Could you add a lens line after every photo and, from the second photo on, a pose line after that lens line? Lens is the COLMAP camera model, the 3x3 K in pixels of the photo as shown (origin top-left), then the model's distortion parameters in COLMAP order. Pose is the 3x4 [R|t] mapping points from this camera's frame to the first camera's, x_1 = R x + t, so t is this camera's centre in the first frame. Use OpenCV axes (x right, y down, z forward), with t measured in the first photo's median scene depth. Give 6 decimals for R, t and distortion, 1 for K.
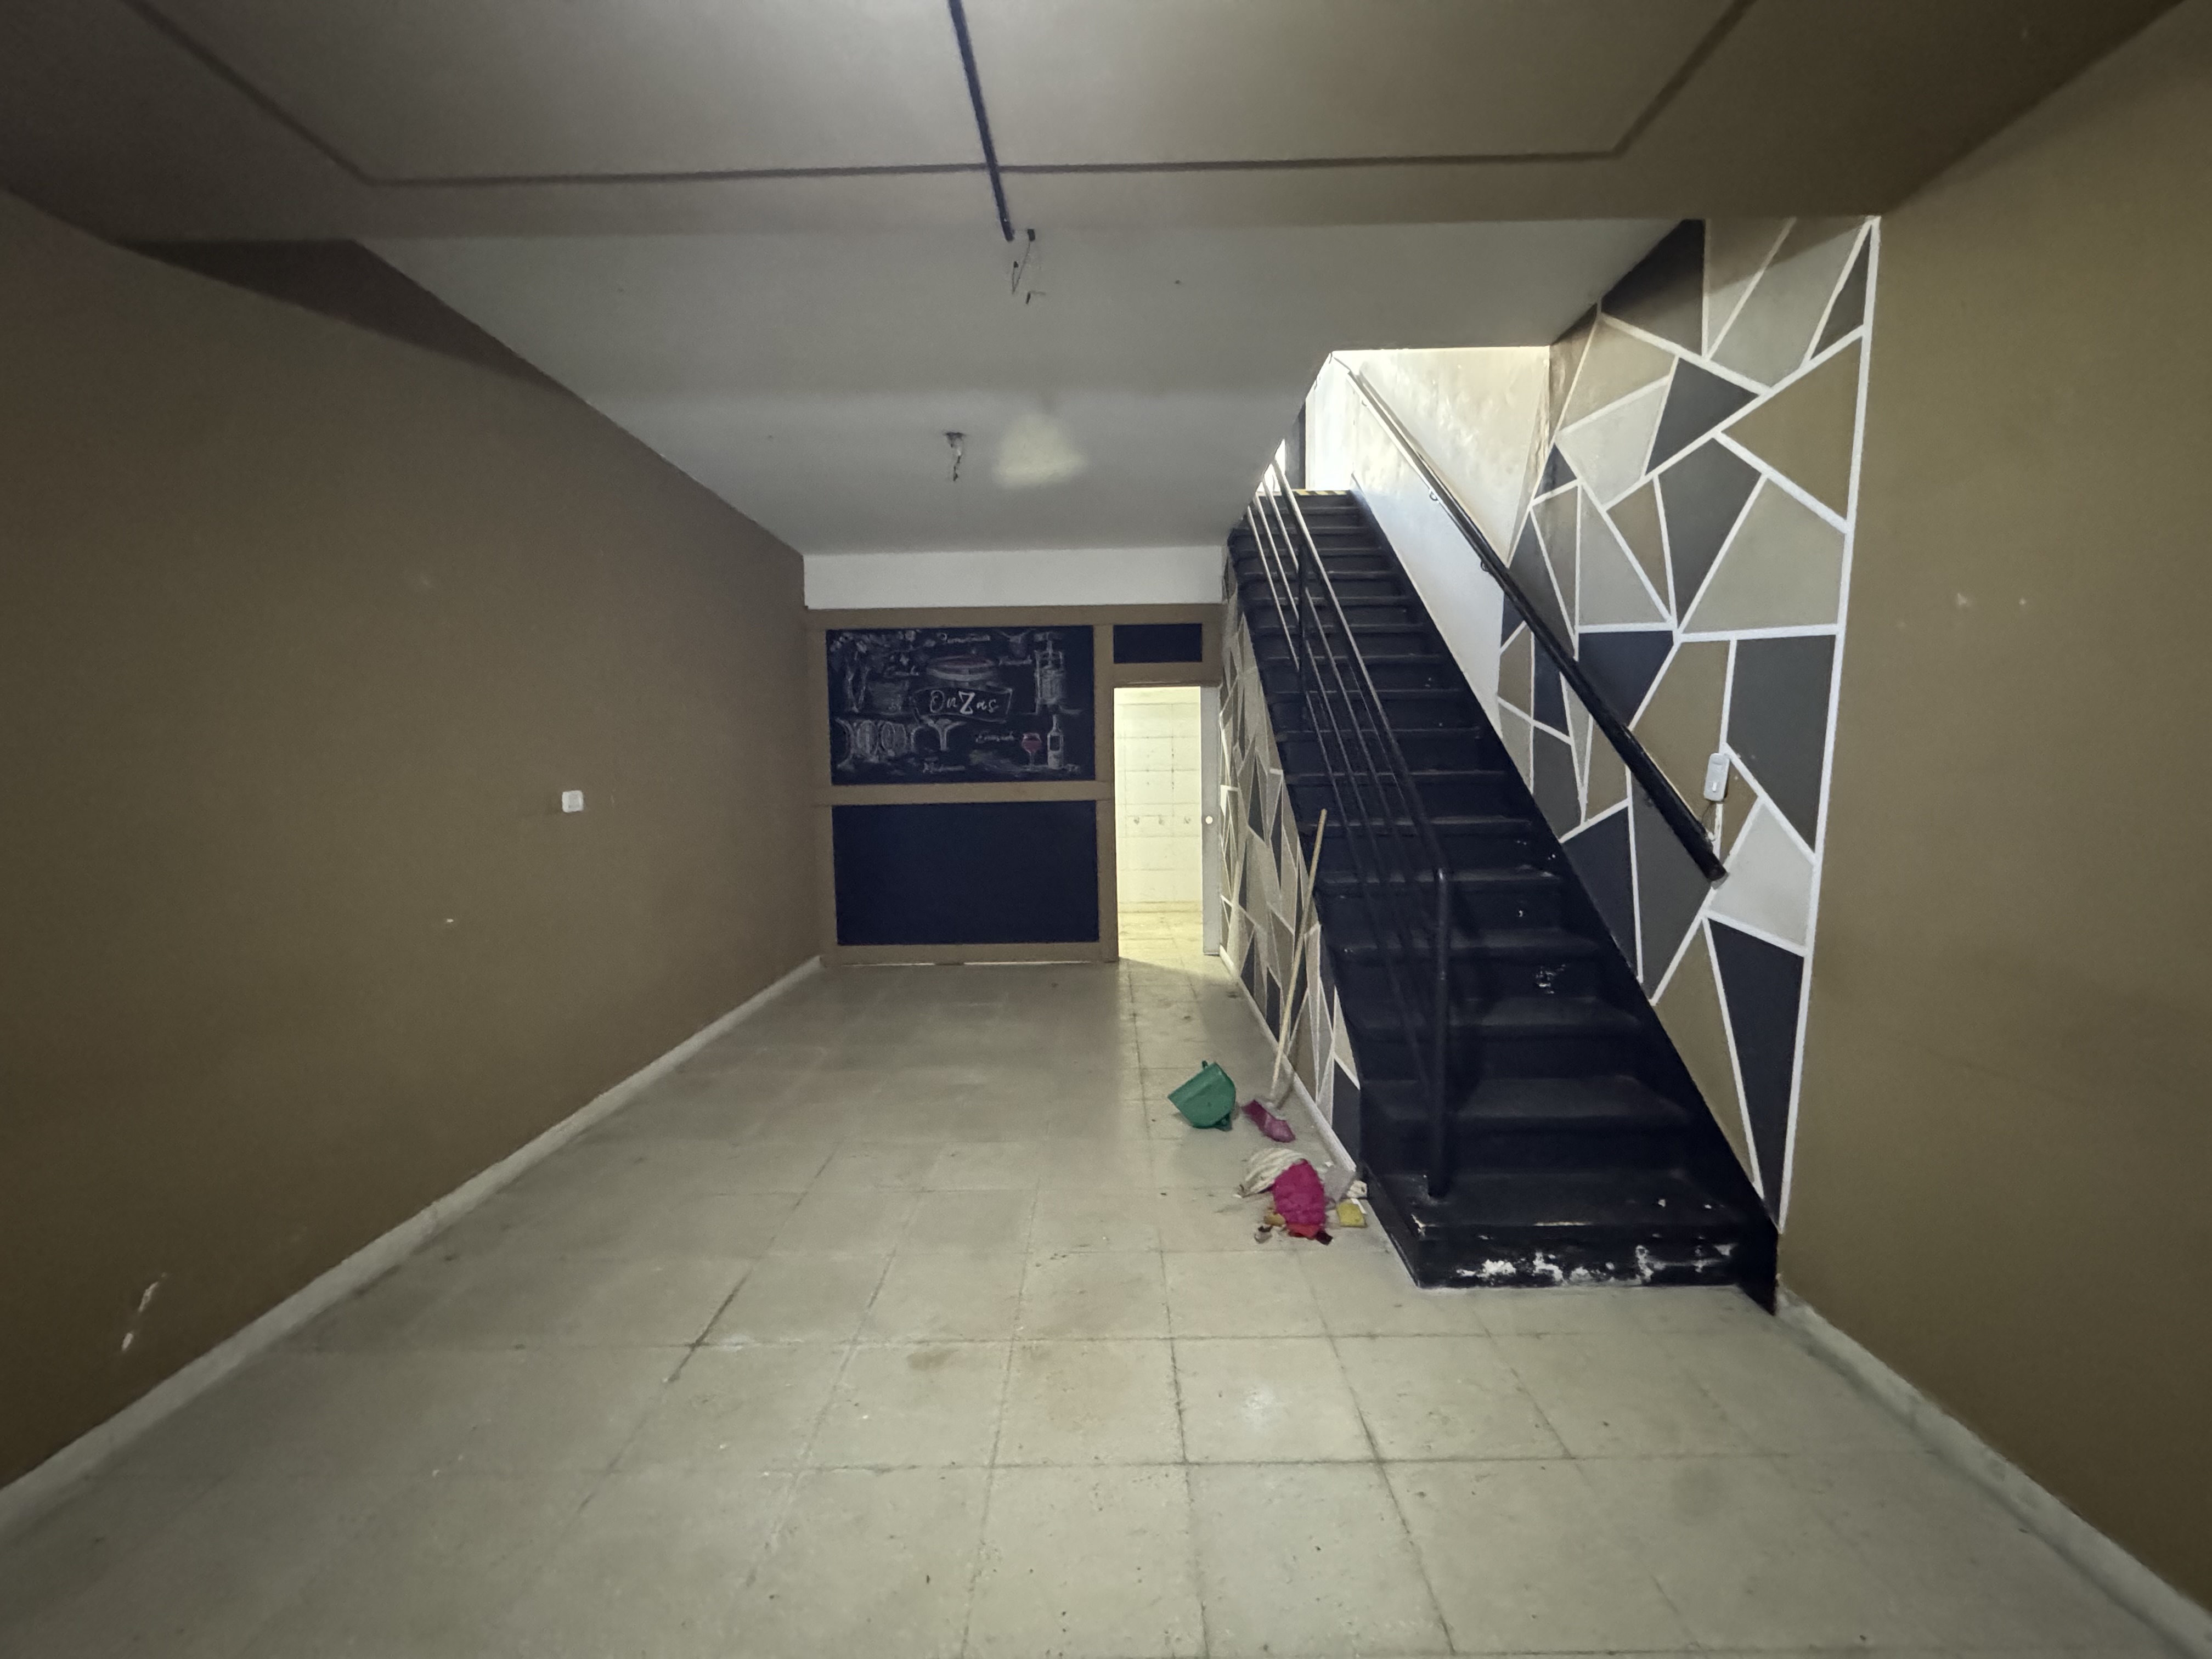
lens RADIAL K [[880.9, 0, 1102.4], [0, 880.9, 829.4], [0, 0, 1]] dist [-0.002046, -0.000614]
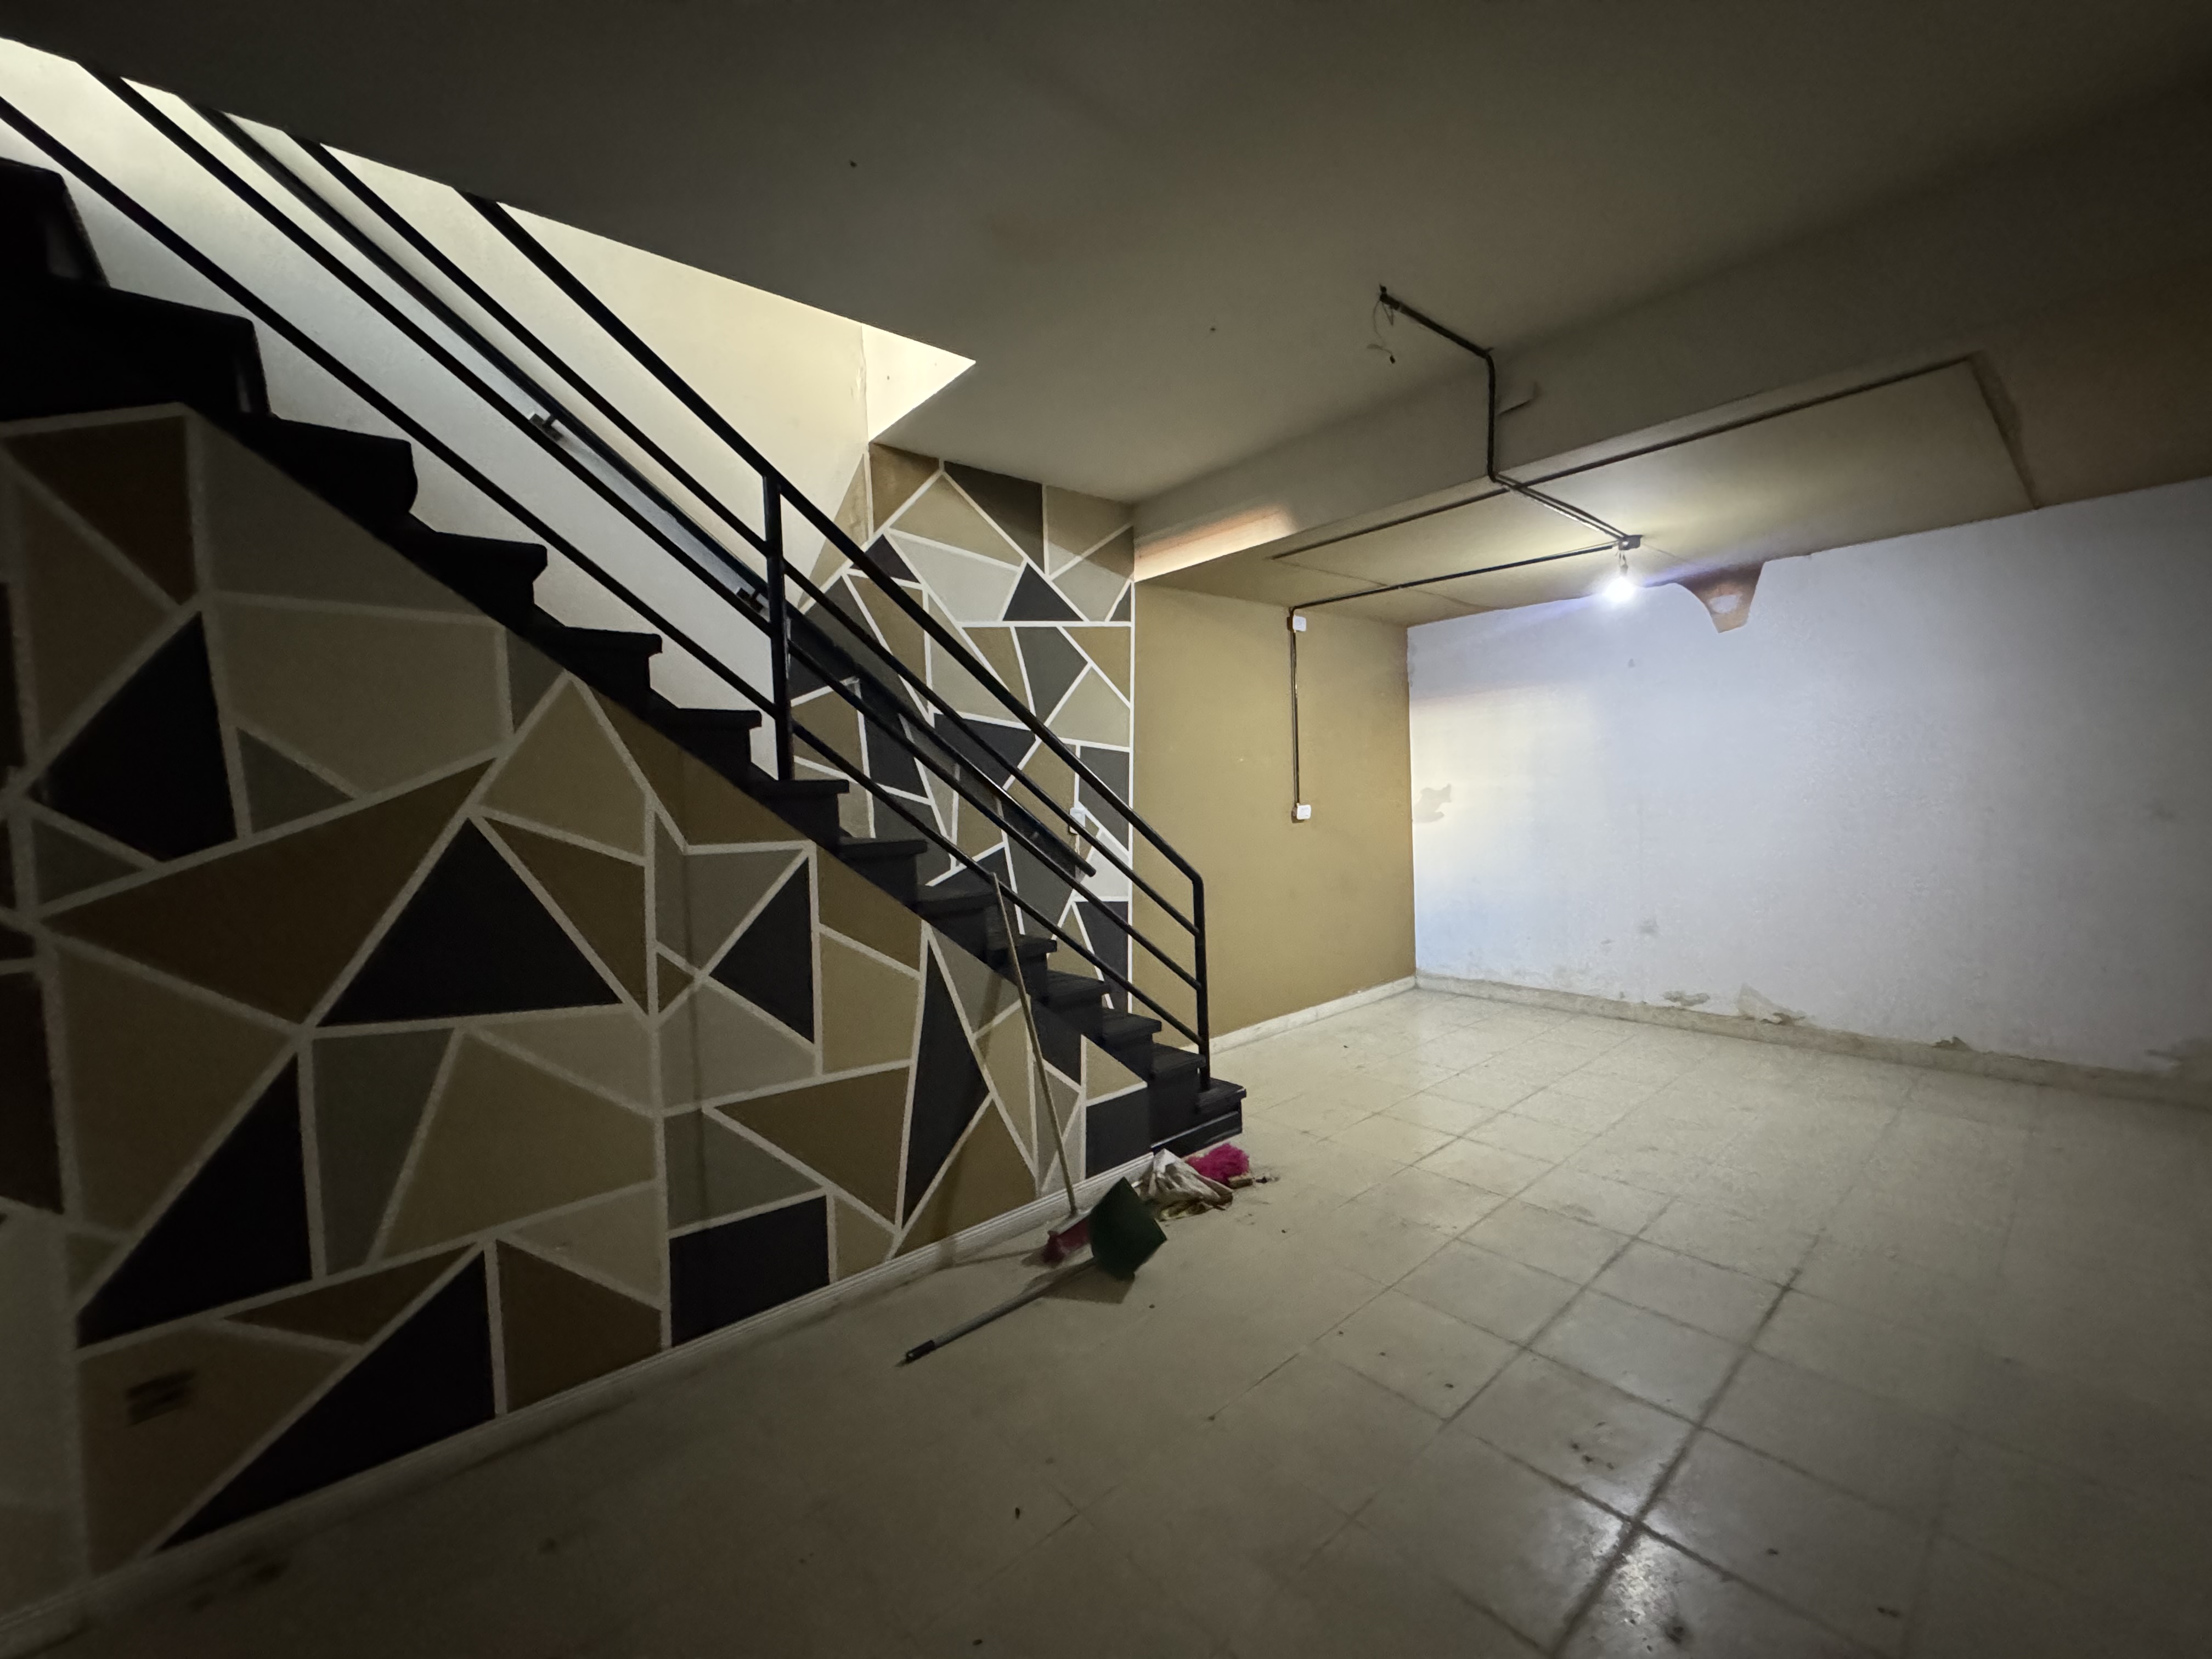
lens RADIAL K [[880.9, 0, 1102.4], [0, 880.9, 829.4], [0, 0, 1]] dist [-0.002046, -0.000614]
pose [[-0.653585, 0.009599, 0.756792, -0.688007], [0.104161, 0.991546, 0.077379, -0.174800], [-0.749651, 0.129402, -0.649060, 2.137200]]
